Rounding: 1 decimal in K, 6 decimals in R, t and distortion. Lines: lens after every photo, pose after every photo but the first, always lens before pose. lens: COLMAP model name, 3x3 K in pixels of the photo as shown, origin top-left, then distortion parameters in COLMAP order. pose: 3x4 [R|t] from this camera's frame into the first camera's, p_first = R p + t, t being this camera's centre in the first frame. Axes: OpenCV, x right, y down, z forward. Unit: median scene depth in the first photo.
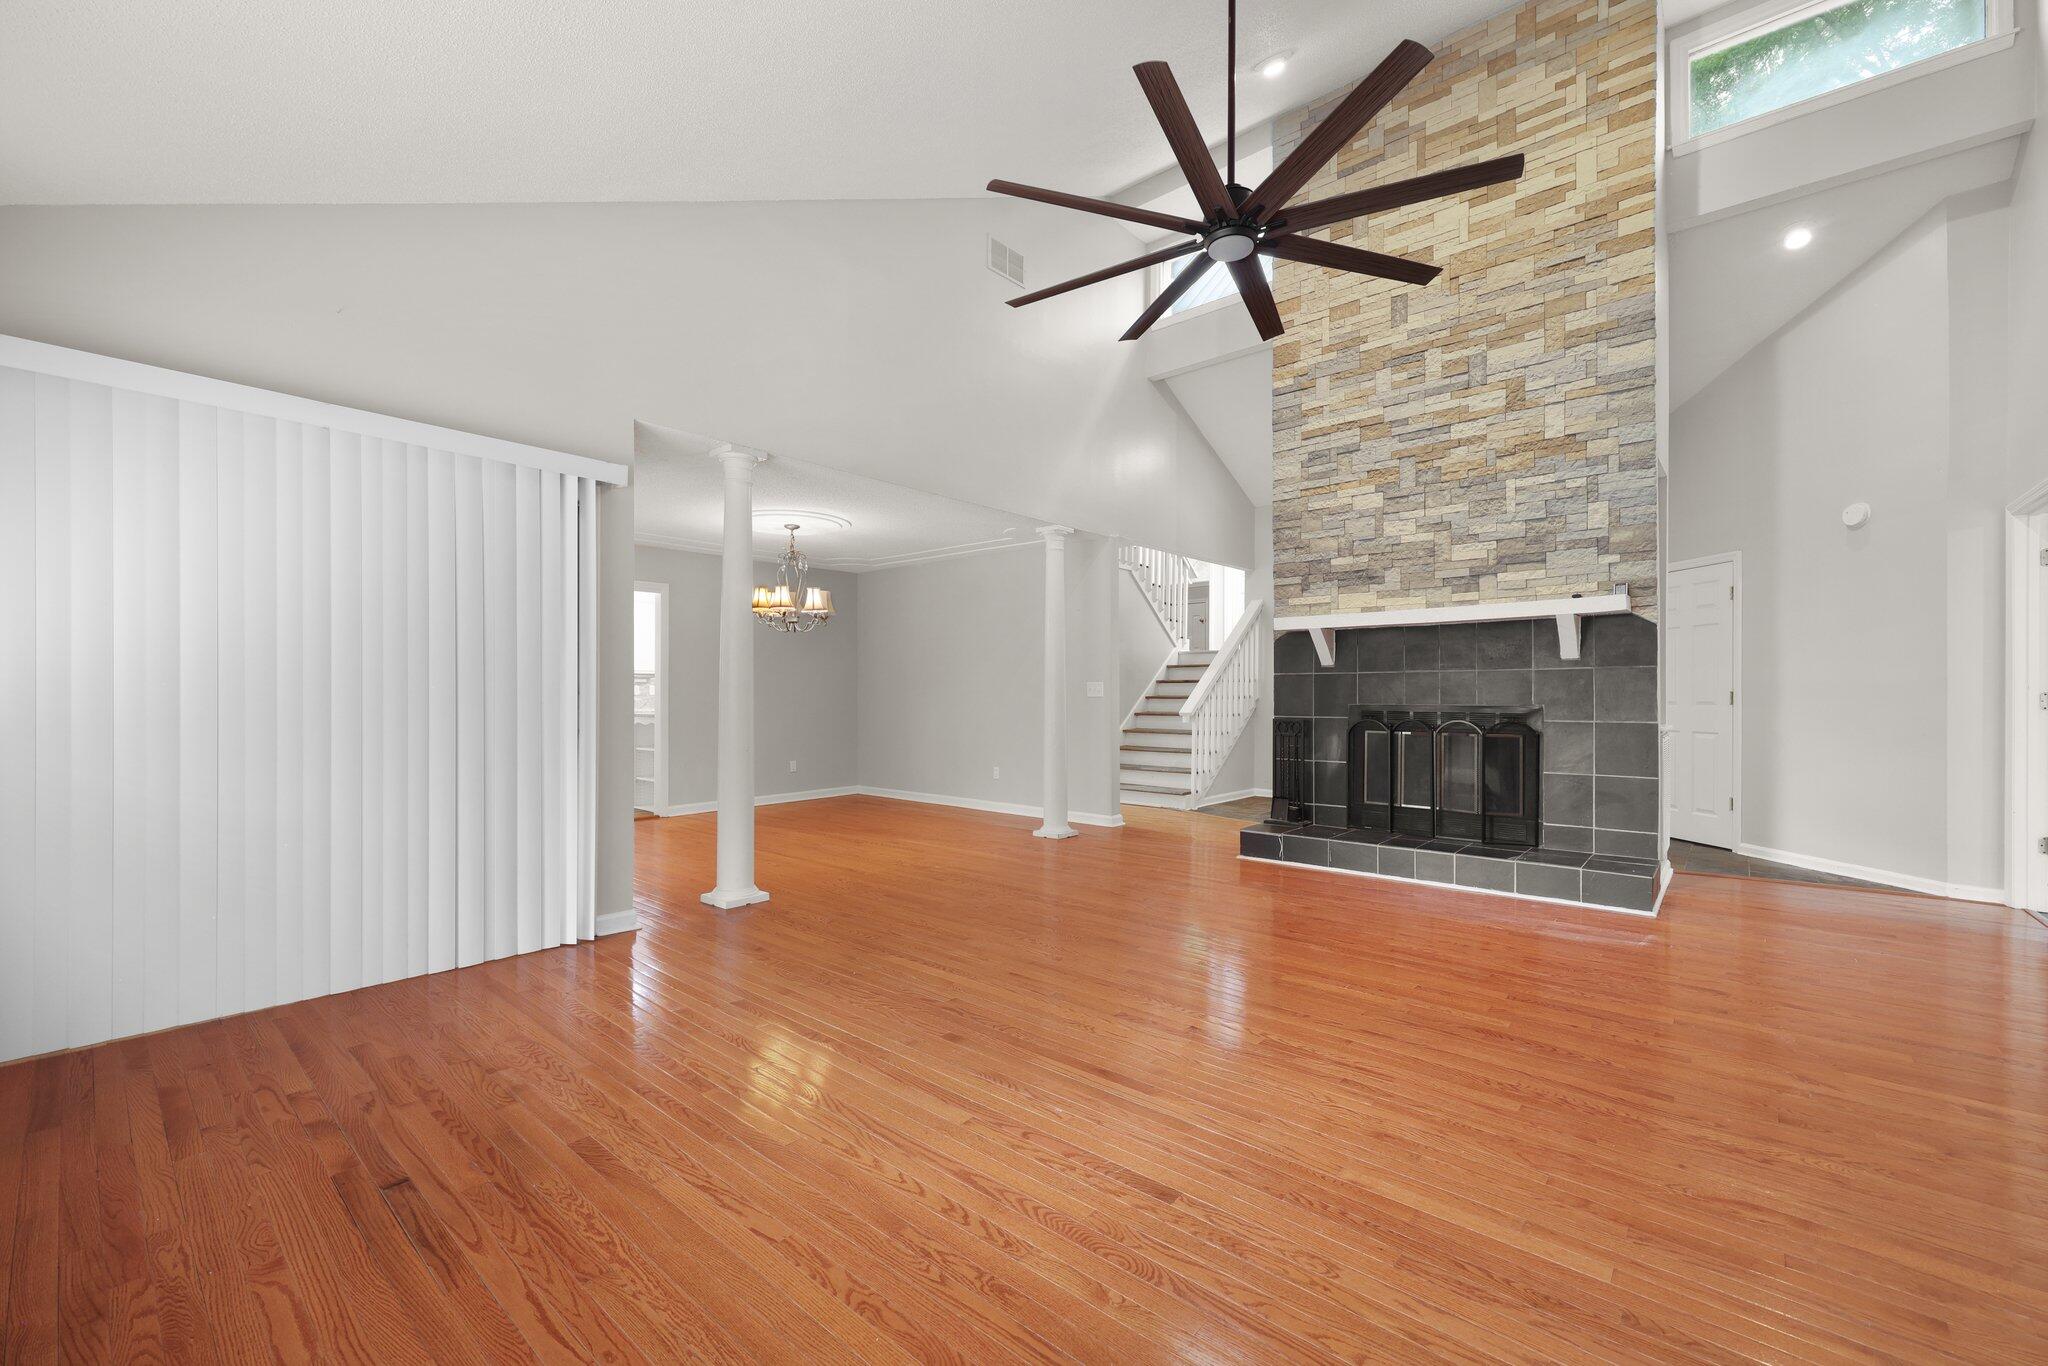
lens RADIAL K [[831.4, 0, 1031.6], [0, 831.4, 687.3], [0, 0, 1]] dist [0.022569, 0.000305]
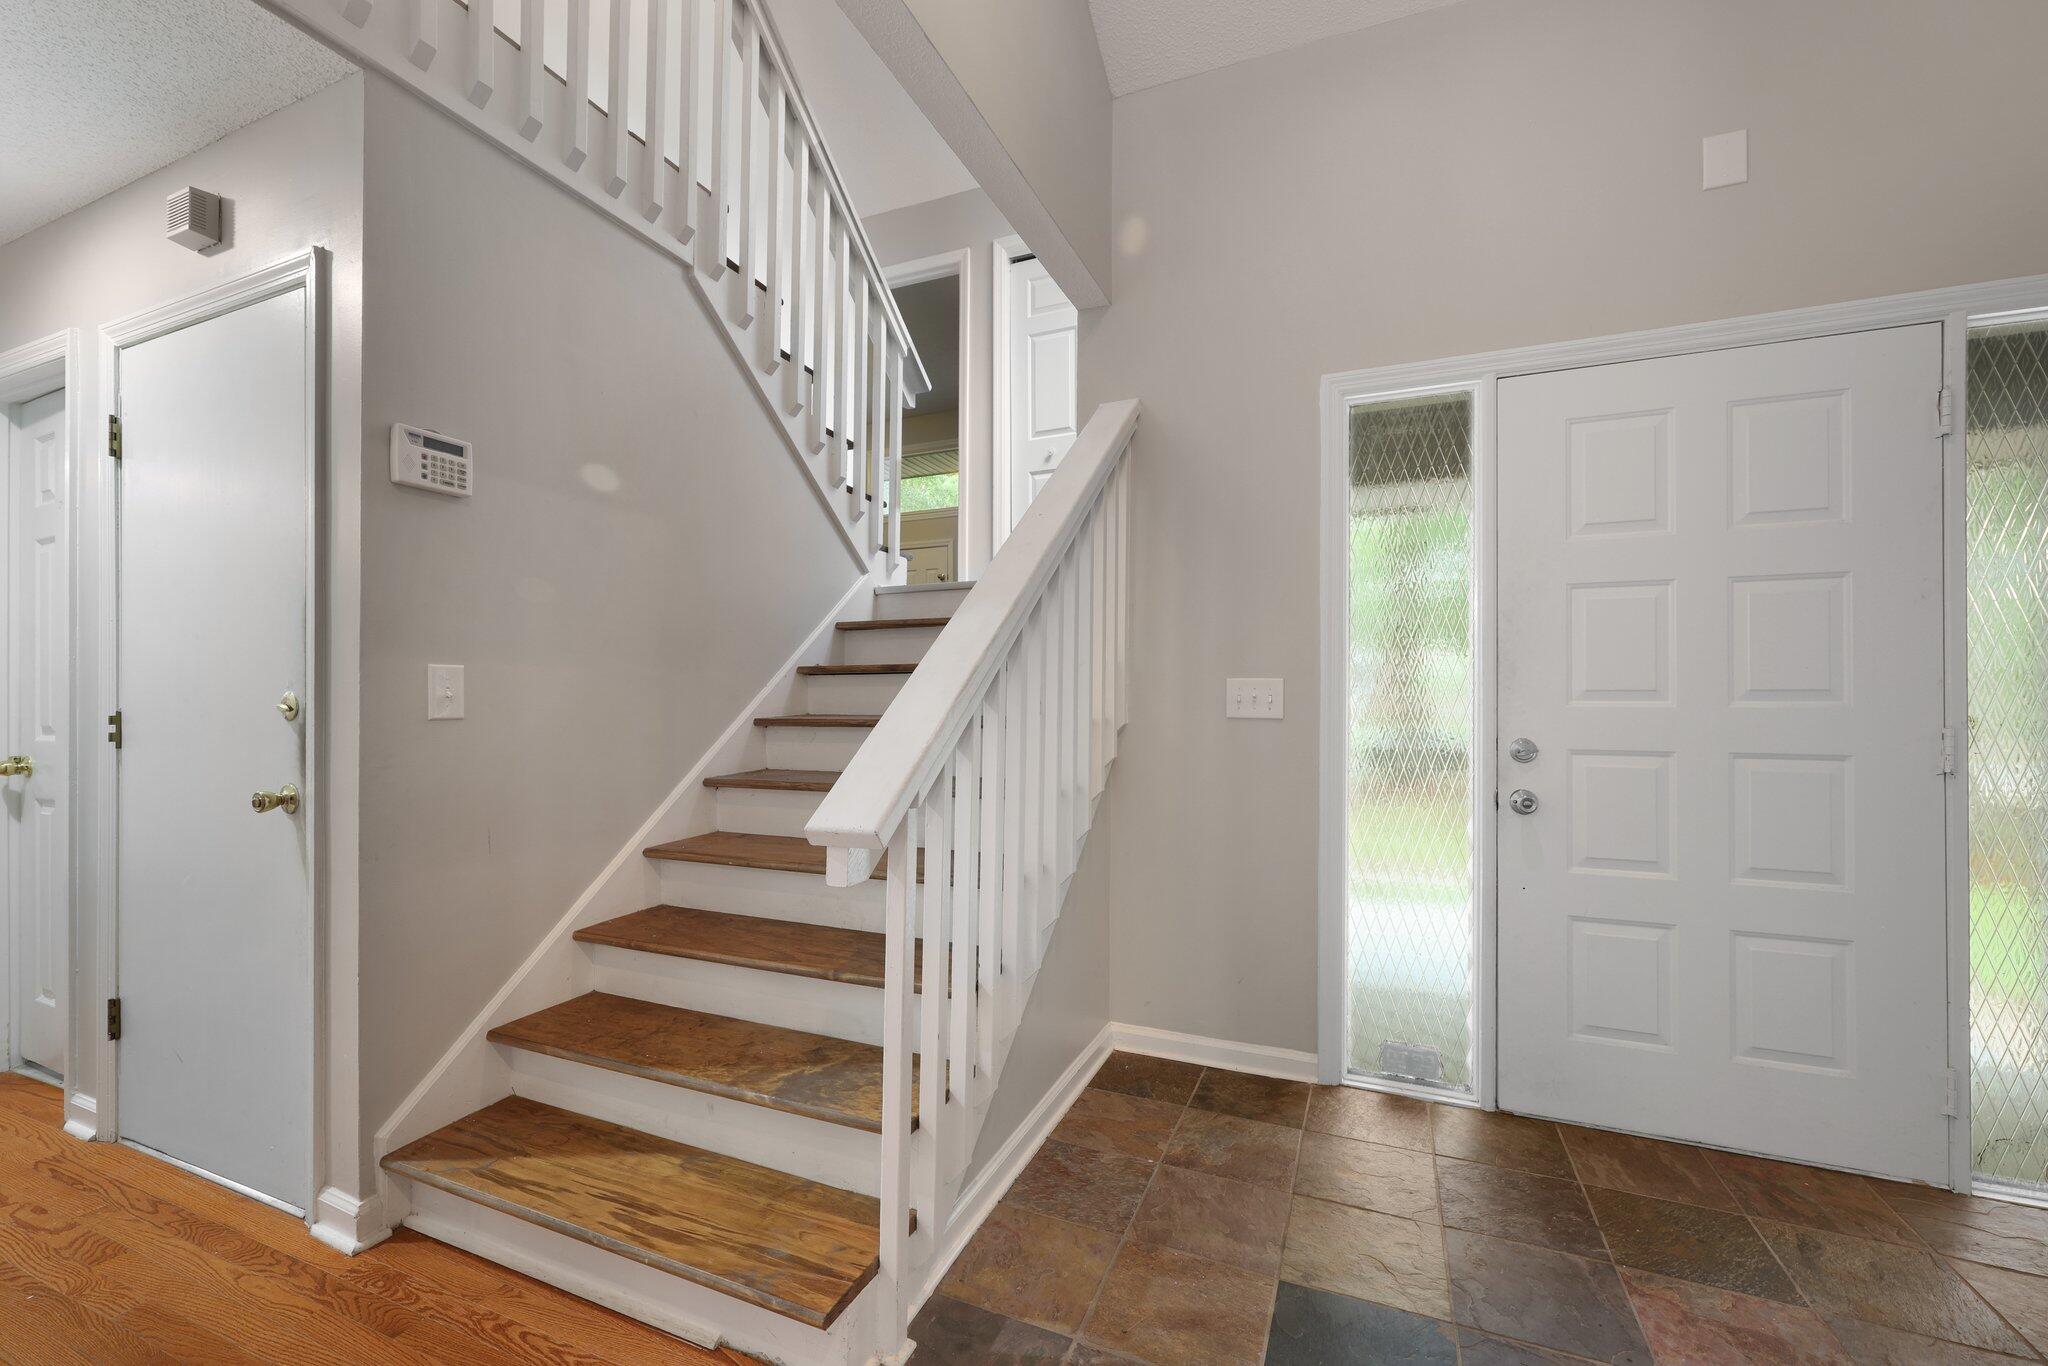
lens RADIAL K [[831.4, 0, 1021.0], [0, 831.4, 690.0], [0, 0, 1]] dist [0.022569, 0.000305]
pose [[0.955684, 0.002909, 0.294379, 0.162805], [-0.003738, 0.999990, 0.002256, -0.000575], [-0.294369, -0.003256, 0.955686, 0.795891]]
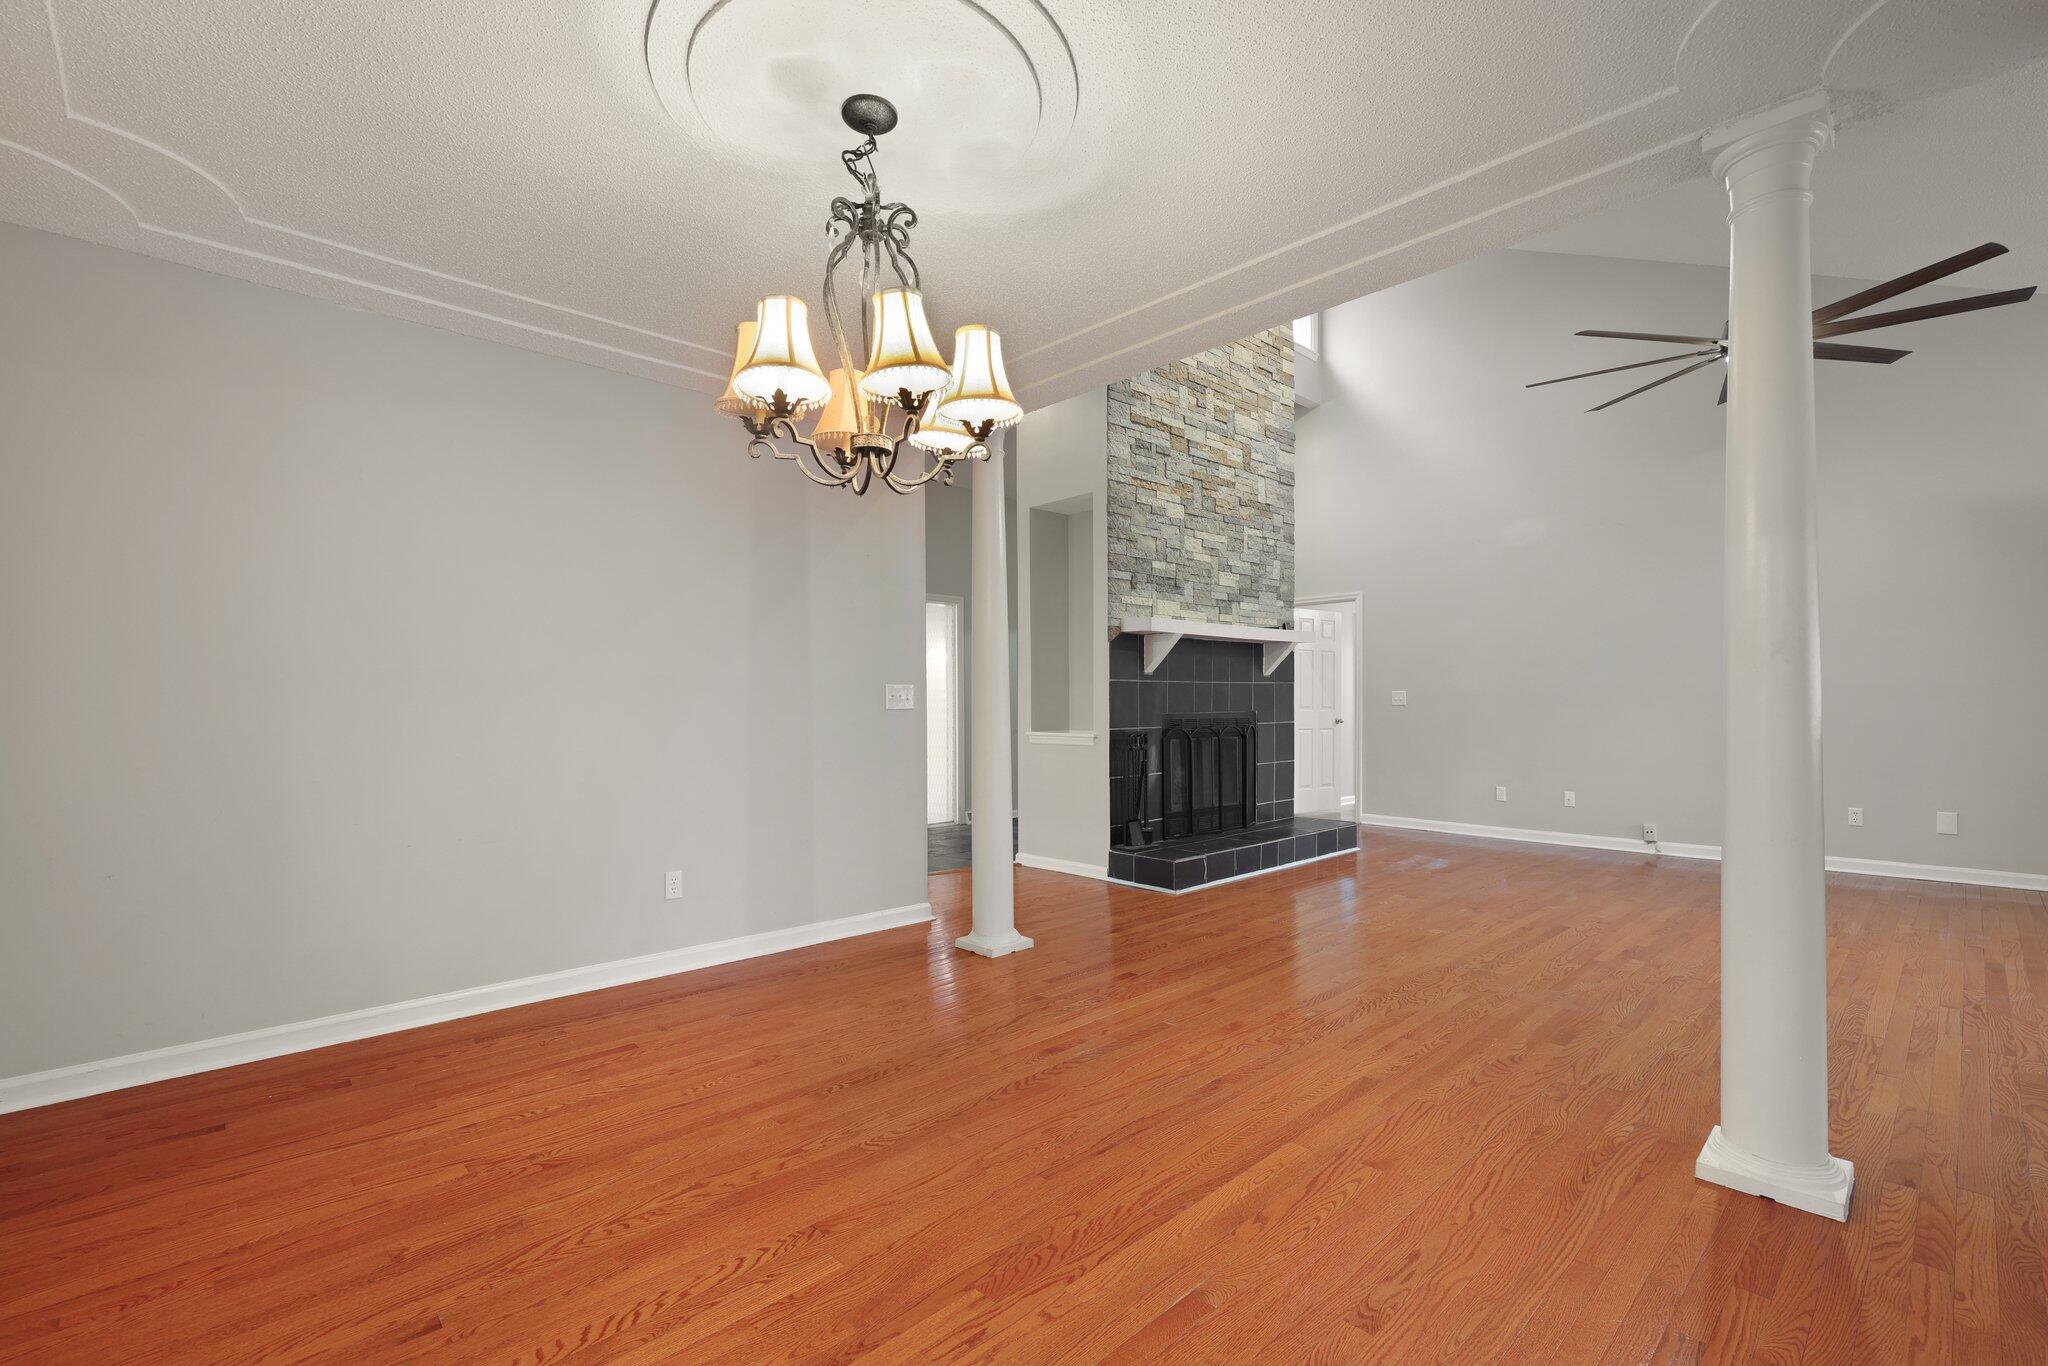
lens RADIAL K [[898.2, 0, 1029.9], [0, 898.2, 704.2], [0, 0, 1]] dist [0.002765, 0.000078]
pose [[0.114776, -0.002820, 0.993387, -0.698465], [-0.004517, 0.999984, 0.003360, 0.006490], [-0.993381, -0.004873, 0.114761, 1.066463]]
